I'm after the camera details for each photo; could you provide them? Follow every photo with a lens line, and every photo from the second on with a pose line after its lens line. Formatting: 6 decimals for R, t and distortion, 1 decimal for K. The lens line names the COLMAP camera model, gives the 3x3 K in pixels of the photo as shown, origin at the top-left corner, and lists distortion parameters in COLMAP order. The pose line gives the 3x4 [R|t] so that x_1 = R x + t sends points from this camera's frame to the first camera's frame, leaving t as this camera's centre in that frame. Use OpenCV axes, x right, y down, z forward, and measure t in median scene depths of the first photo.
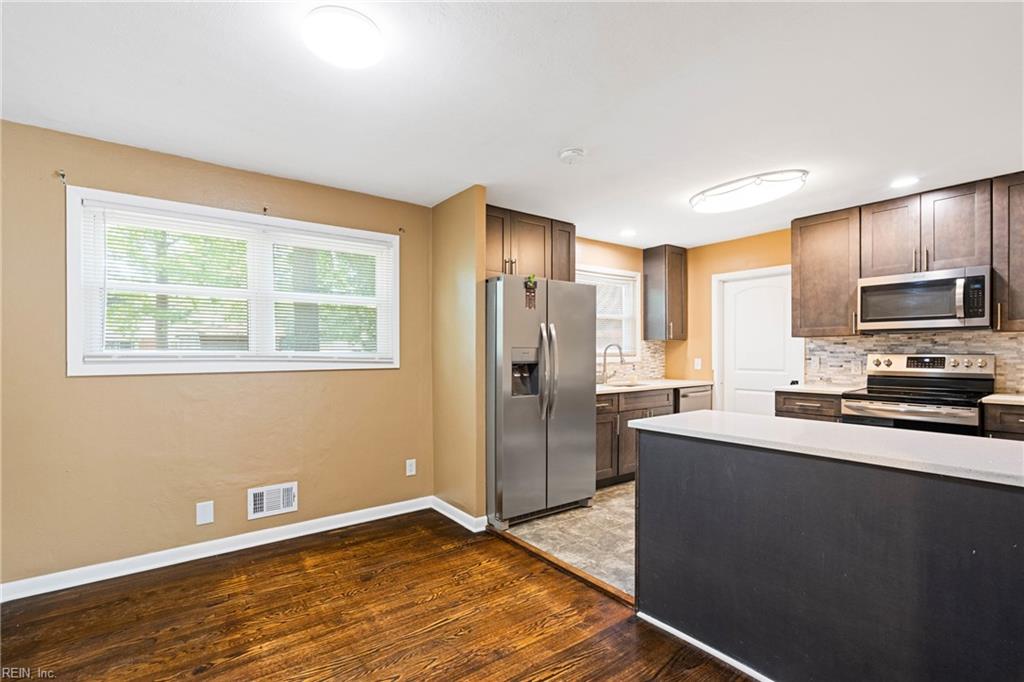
lens RADIAL K [[469.6, 0, 513.6], [0, 469.6, 356.4], [0, 0, 1]] dist [-0.005730, 0.001769]
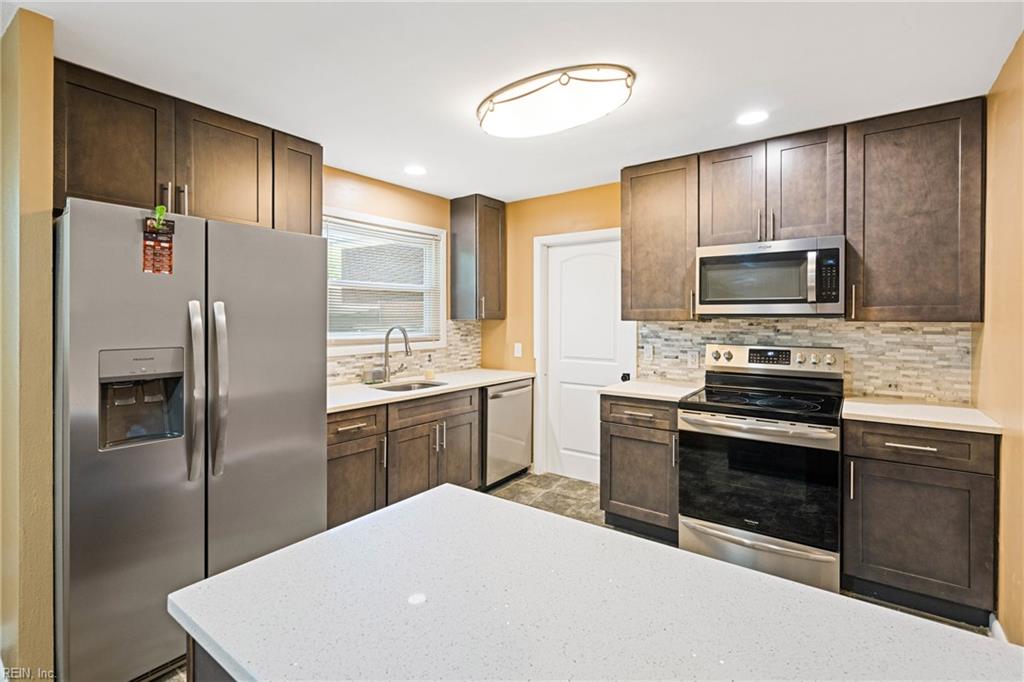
lens RADIAL K [[469.6, 0, 517.9], [0, 469.6, 323.4], [0, 0, 1]] dist [-0.005730, 0.001769]
pose [[0.958618, 0.001753, 0.284691, 0.279795], [-0.002186, 0.999997, 0.001203, -0.049122], [-0.284688, -0.001775, 0.958618, 0.409601]]
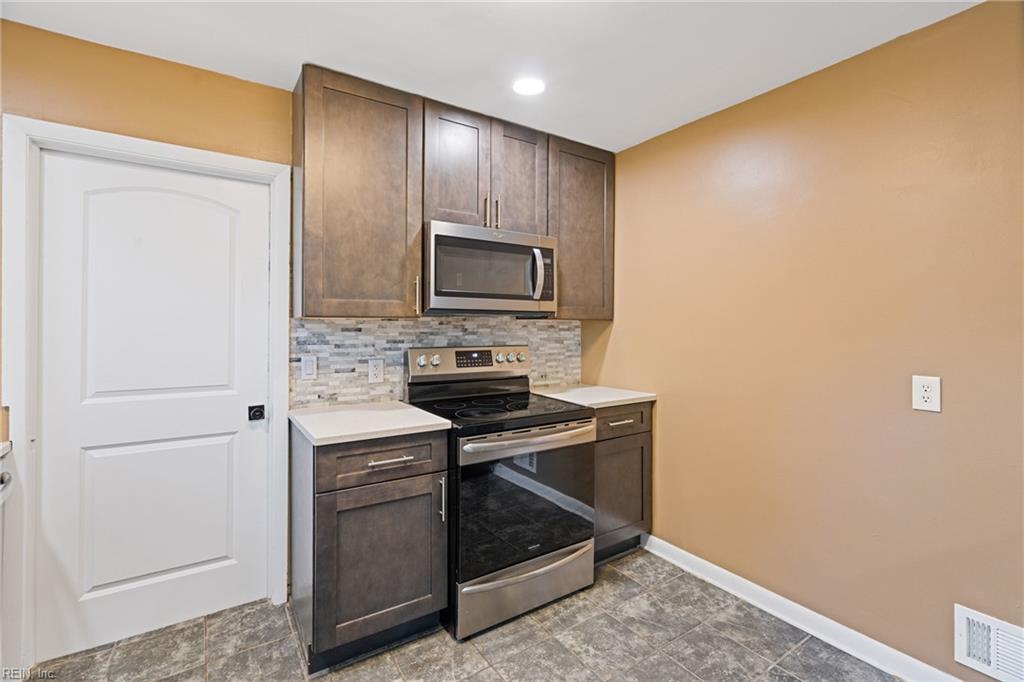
lens RADIAL K [[469.6, 0, 526.9], [0, 469.6, 323.6], [0, 0, 1]] dist [-0.005730, 0.001769]
pose [[0.051999, 0.009850, 0.998599, 0.193632], [0.006402, 0.999928, -0.010196, -0.036783], [-0.998627, 0.006923, 0.051932, 1.002770]]
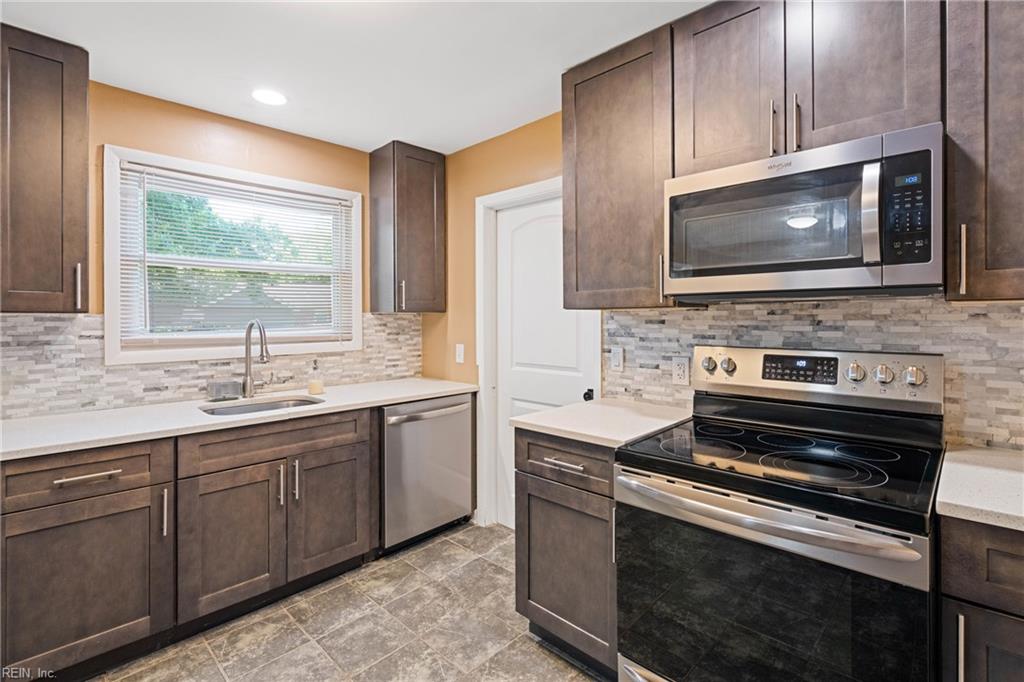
lens RADIAL K [[469.6, 0, 529.2], [0, 469.6, 321.6], [0, 0, 1]] dist [-0.005730, 0.001769]
pose [[0.985670, -0.000719, 0.168685, 0.626893], [0.001561, 0.999987, -0.004859, -0.034069], [-0.168680, 0.005052, 0.985658, 0.684904]]
